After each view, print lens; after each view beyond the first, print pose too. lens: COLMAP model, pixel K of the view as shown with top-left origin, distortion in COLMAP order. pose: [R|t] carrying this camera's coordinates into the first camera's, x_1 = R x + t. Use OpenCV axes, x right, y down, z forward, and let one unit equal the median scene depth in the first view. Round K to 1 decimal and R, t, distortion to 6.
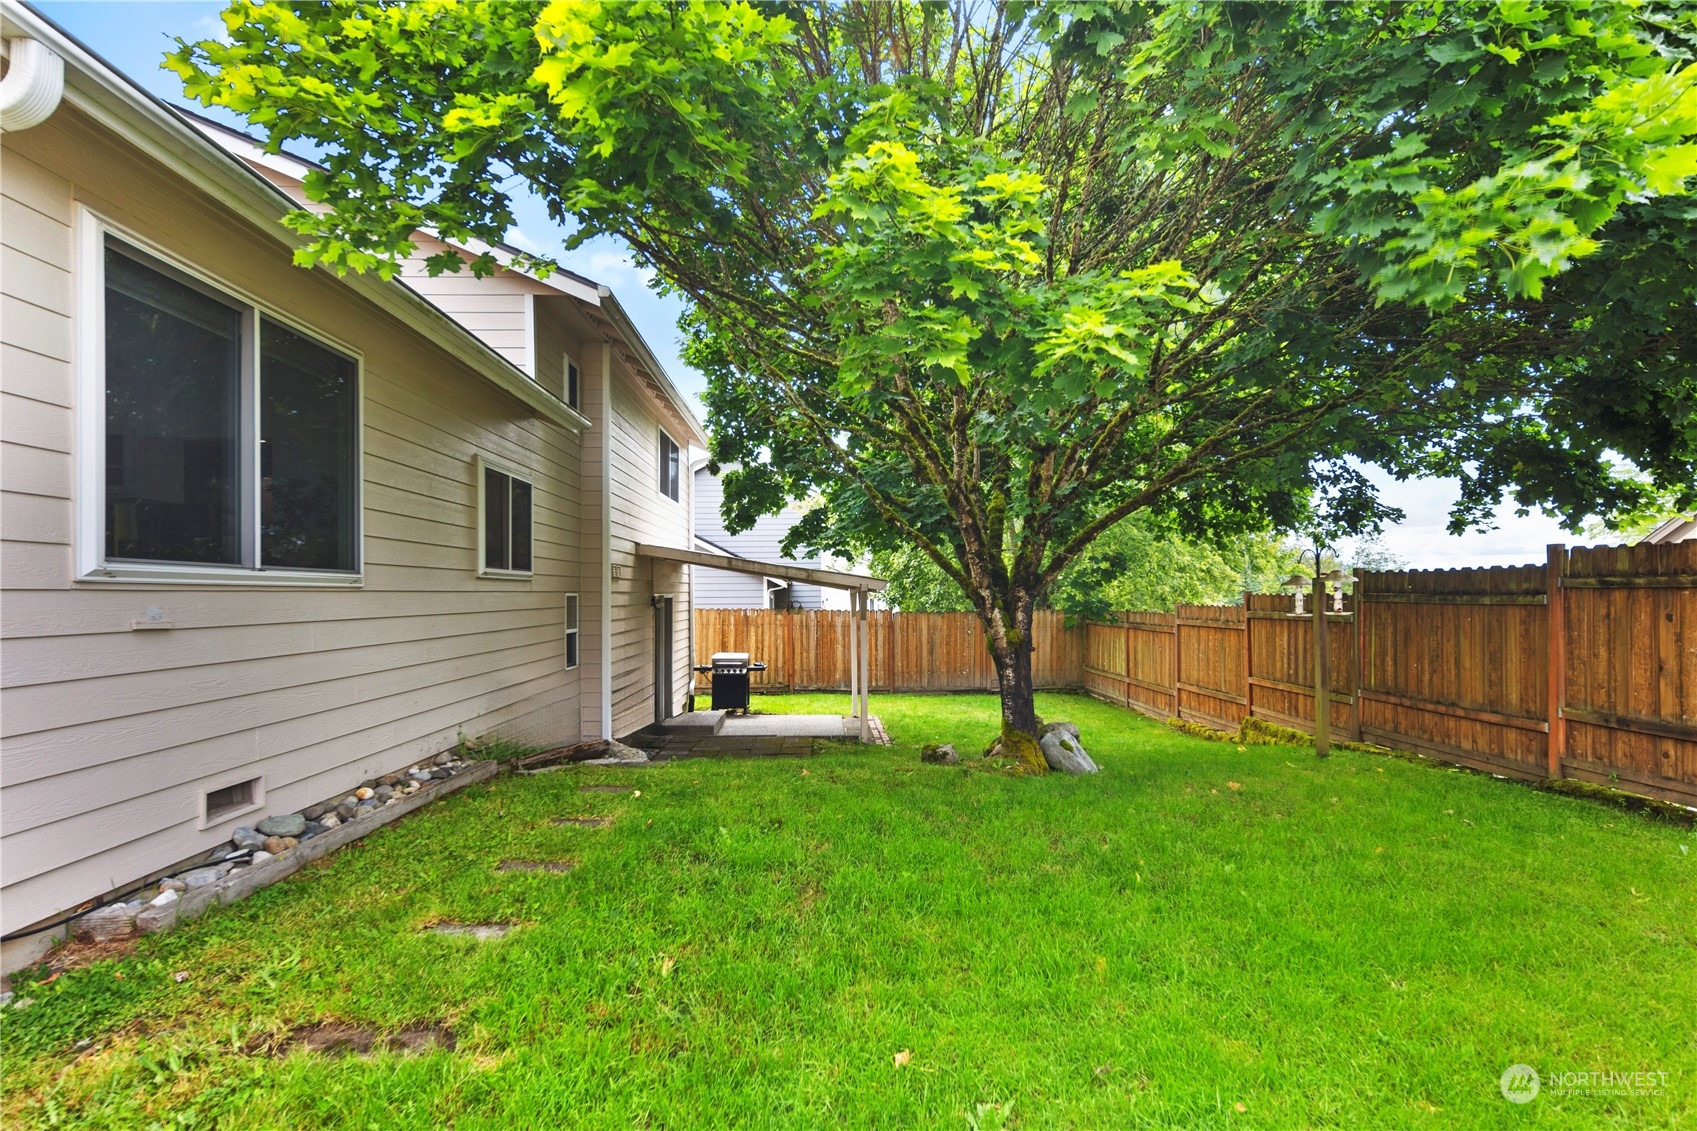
lens RADIAL K [[729.3, 0, 848.5], [0, 729.3, 565.5], [0, 0, 1]] dist [-0.002016, 0.000466]
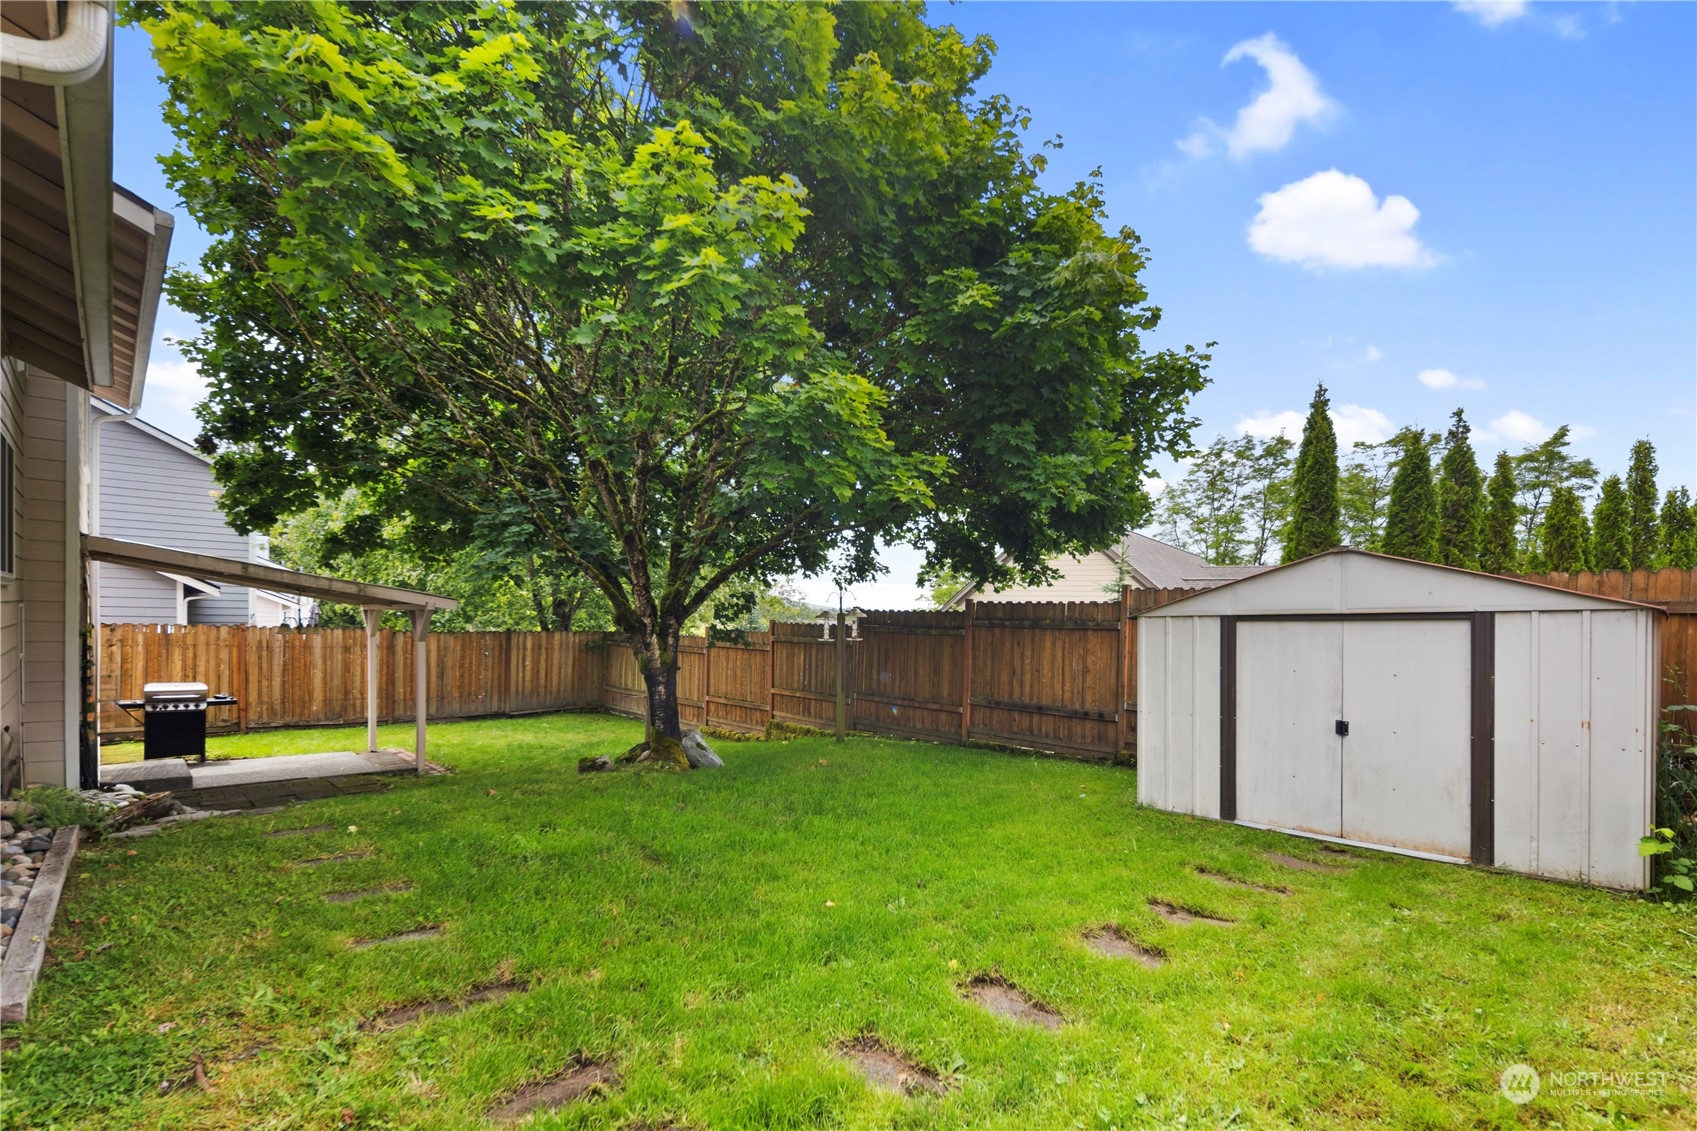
lens RADIAL K [[764.4, 0, 847.6], [0, 764.4, 592.0], [0, 0, 1]] dist [-0.001026, 0.000316]
pose [[0.753550, 0.045787, 0.655795, -0.293062], [-0.054665, 0.998481, -0.006899, -0.013845], [-0.655114, -0.030650, 0.754908, -0.099347]]
